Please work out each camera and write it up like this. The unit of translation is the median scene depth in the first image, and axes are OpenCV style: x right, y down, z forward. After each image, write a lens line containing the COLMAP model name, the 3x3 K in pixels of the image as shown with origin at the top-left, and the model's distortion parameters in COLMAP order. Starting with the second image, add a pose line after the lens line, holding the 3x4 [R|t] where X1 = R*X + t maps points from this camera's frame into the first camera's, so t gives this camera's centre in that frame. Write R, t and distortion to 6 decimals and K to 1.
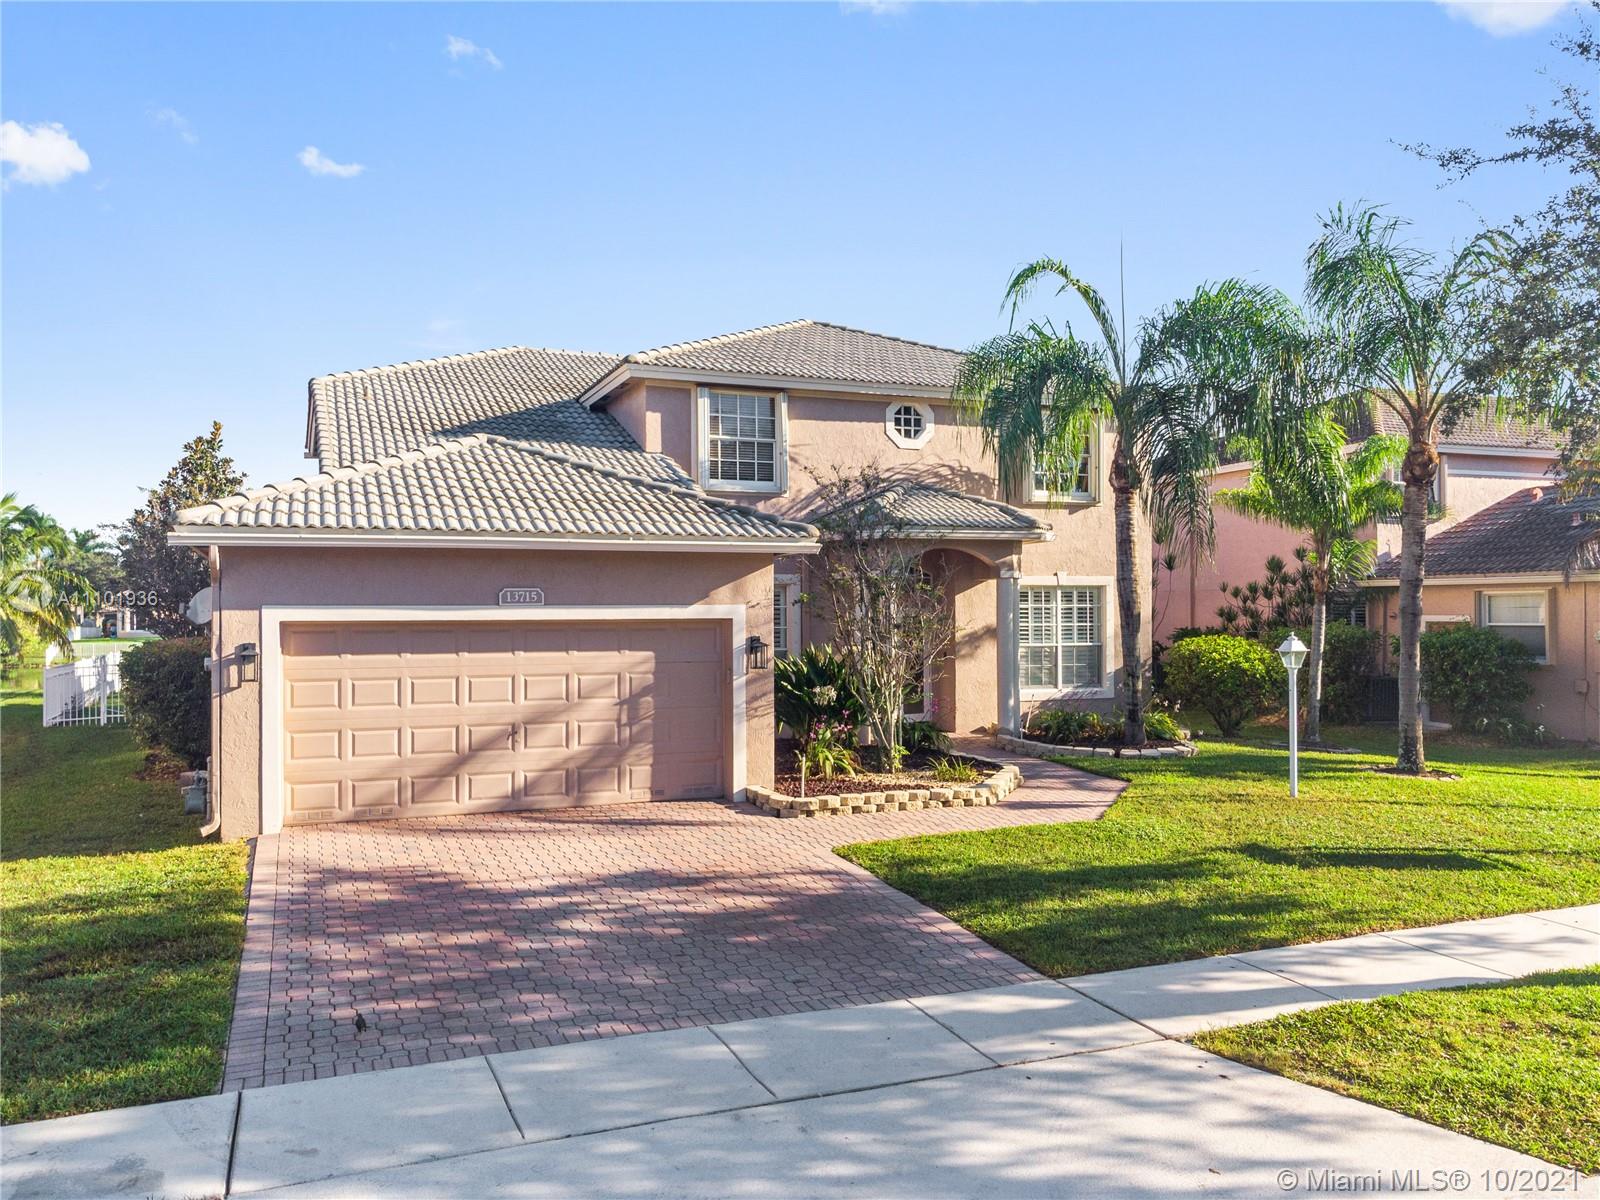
lens RADIAL K [[1196.7, 0, 800.3], [0, 1196.7, 603.5], [0, 0, 1]] dist [-0.001990, 0.032637]
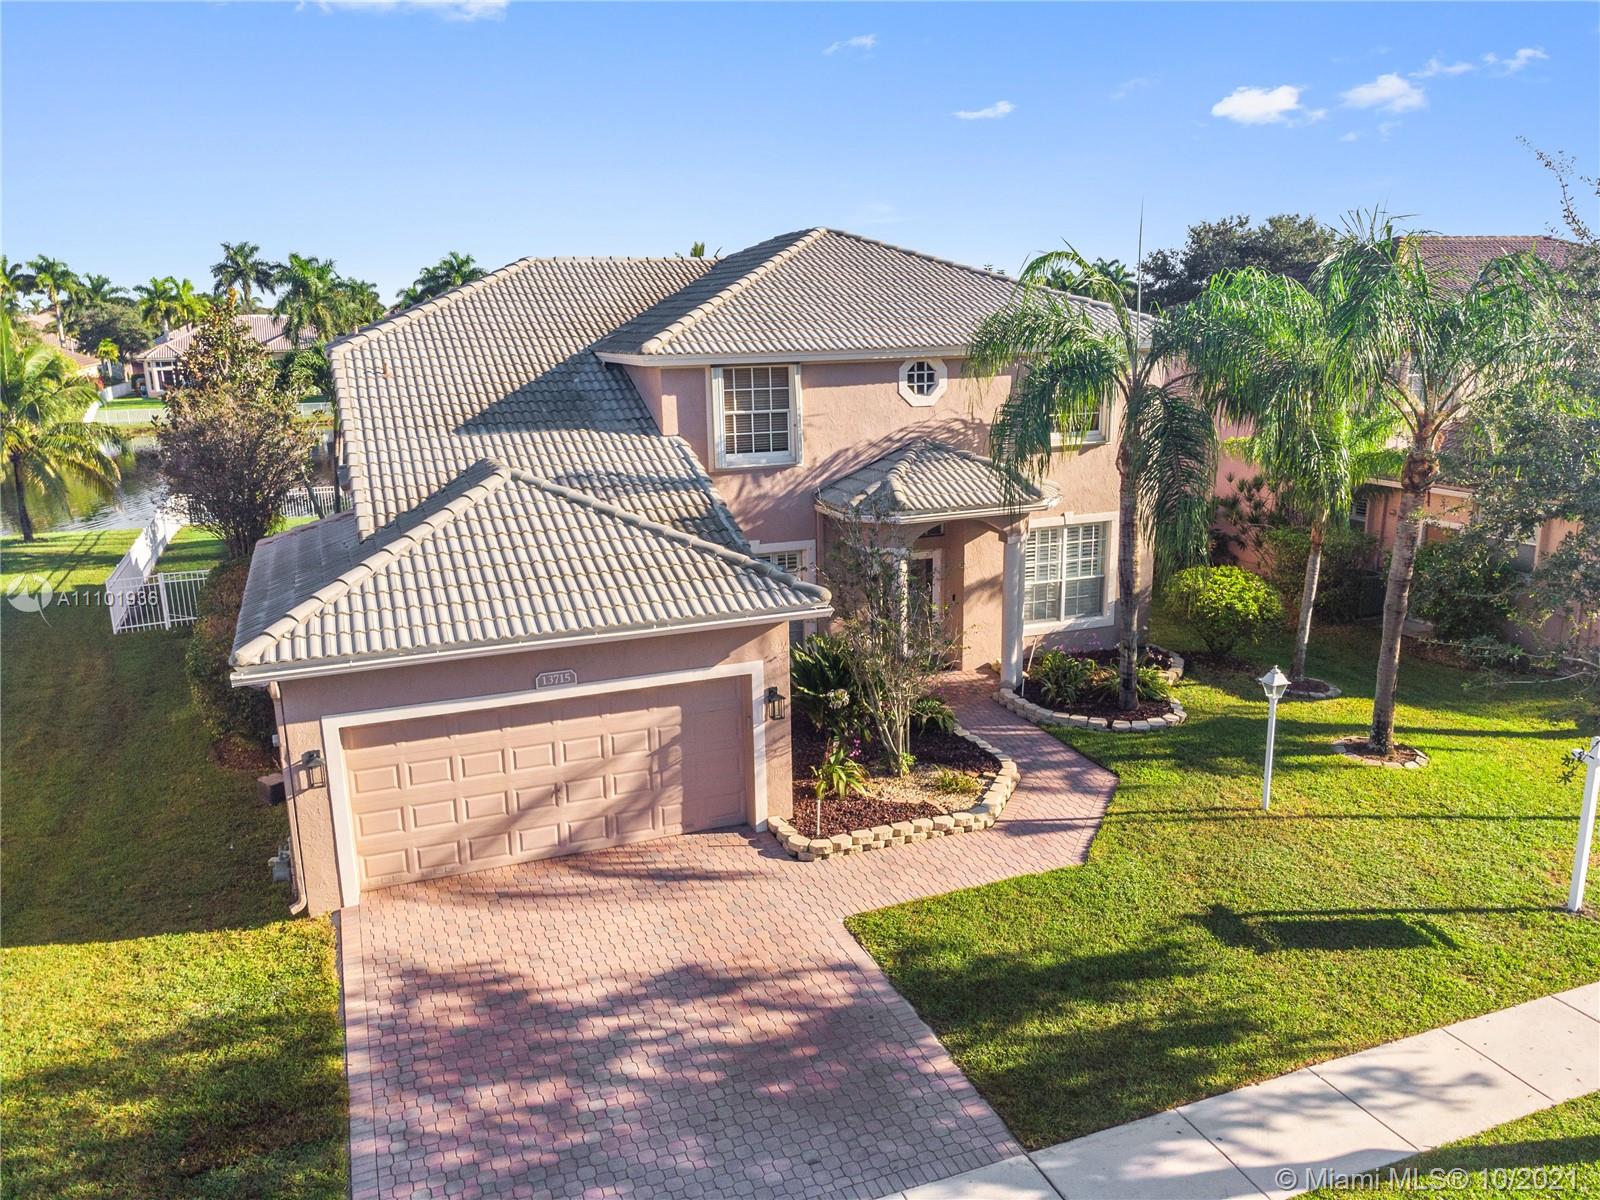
lens RADIAL K [[1167.4, 0, 802.1], [0, 1167.4, 611.2], [0, 0, 1]] dist [-0.003017, 0.035462]
pose [[0.999812, -0.009406, -0.016945, 0.006642], [0.013173, 0.971132, 0.238179, -0.276128], [0.014215, -0.238358, 0.971073, -0.005184]]
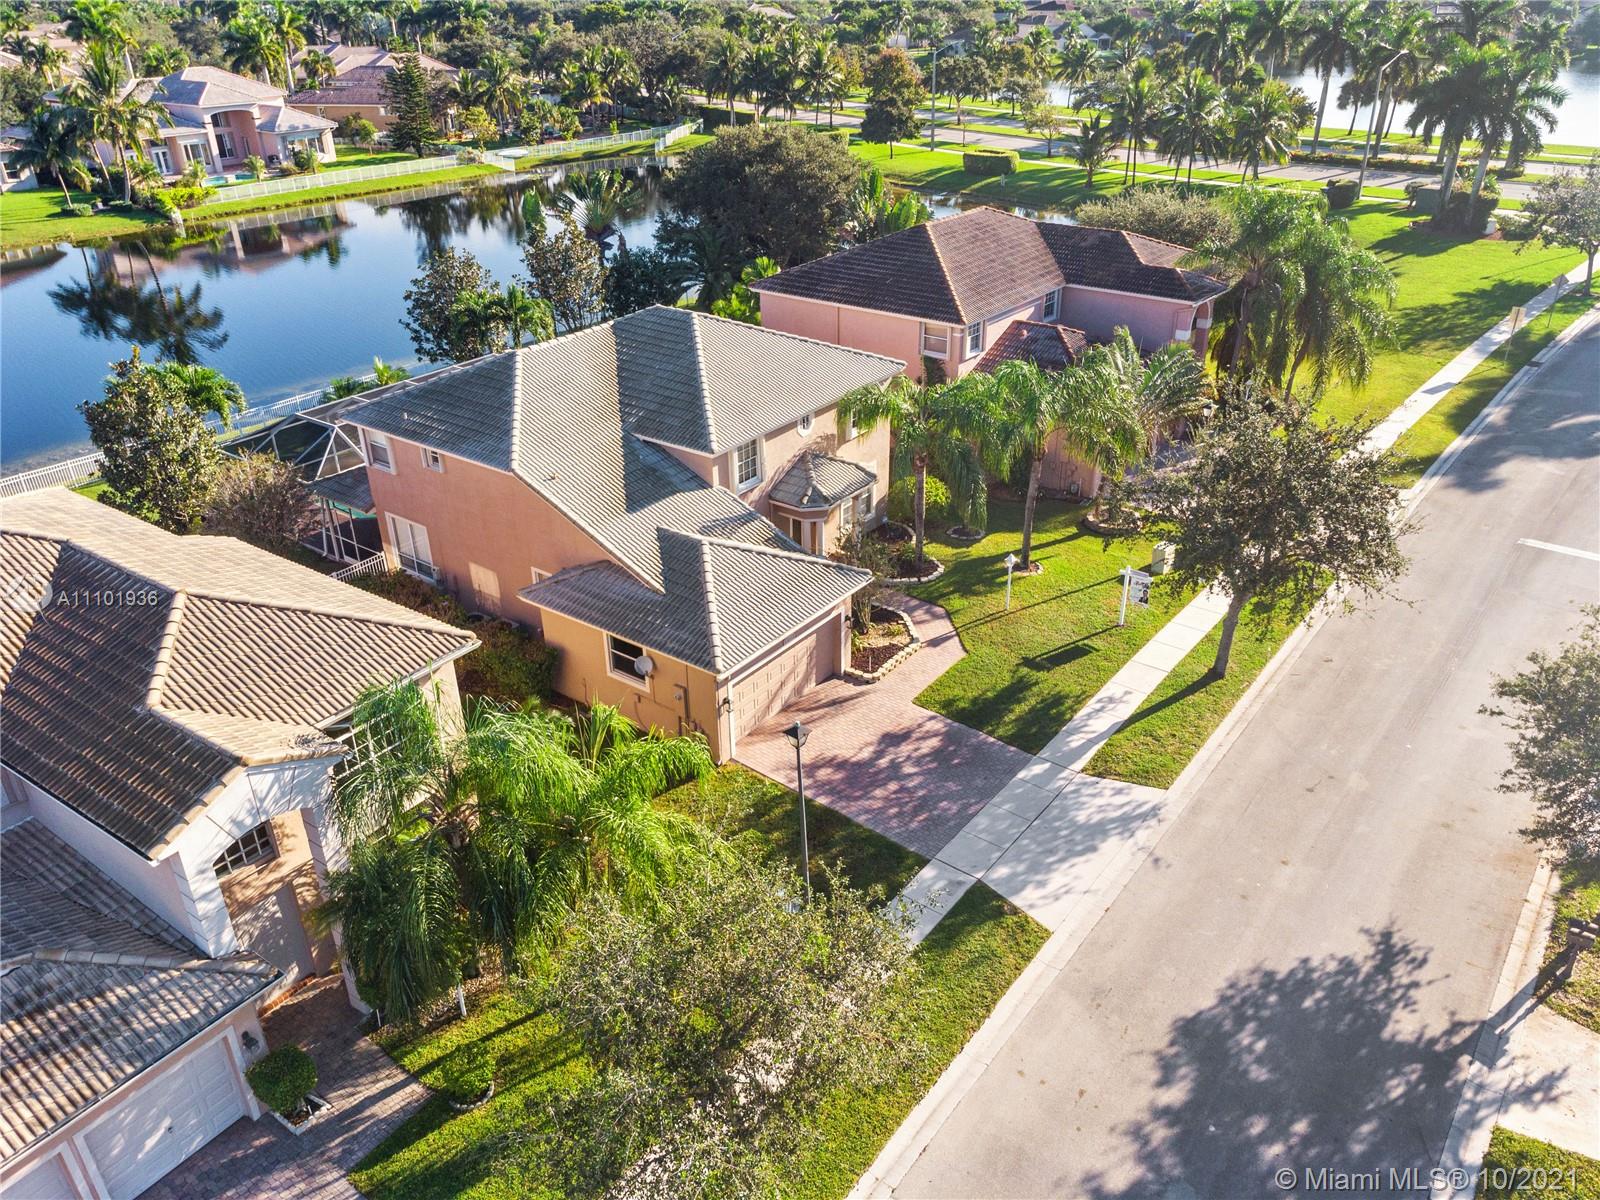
lens RADIAL K [[1196.7, 0, 800.3], [0, 1196.7, 603.5], [0, 0, 1]] dist [-0.001990, 0.032637]
pose [[0.868088, -0.244829, 0.431836, -1.125236], [0.020445, 0.886812, 0.461678, -1.077794], [-0.495990, -0.391948, 0.774836, -0.807277]]
